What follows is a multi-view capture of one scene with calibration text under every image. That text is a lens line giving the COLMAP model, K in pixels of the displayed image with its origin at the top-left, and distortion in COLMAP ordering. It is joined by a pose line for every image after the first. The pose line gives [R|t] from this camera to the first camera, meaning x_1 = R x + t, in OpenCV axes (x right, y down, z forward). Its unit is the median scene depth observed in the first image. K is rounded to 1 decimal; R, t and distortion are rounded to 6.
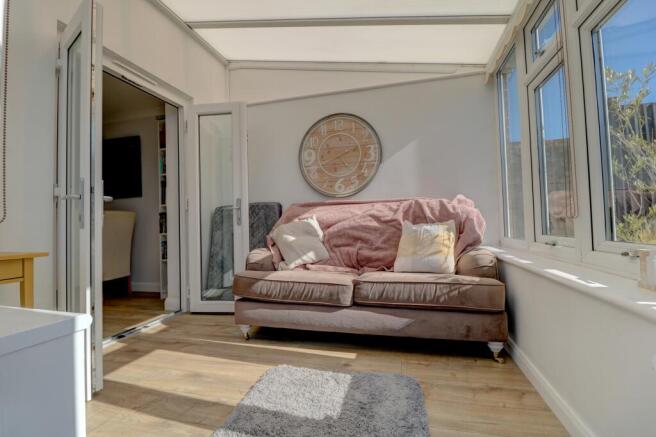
lens RADIAL K [[307.8, 0, 326.5], [0, 307.8, 212.3], [0, 0, 1]] dist [-0.003626, -0.000612]
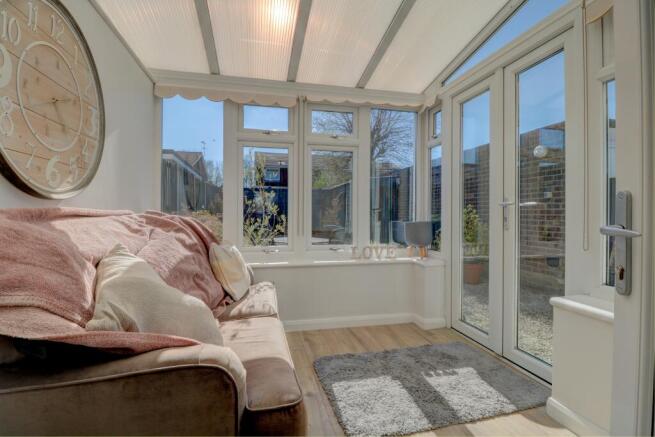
lens RADIAL K [[307.4, 0, 326.0], [0, 307.4, 212.3], [0, 0, 1]] dist [-0.003626, -0.000612]
pose [[-0.485950, 0.027379, 0.873557, -0.924294], [-0.016129, 0.999058, -0.040284, -0.039669], [-0.873838, -0.033665, -0.485051, 1.643920]]
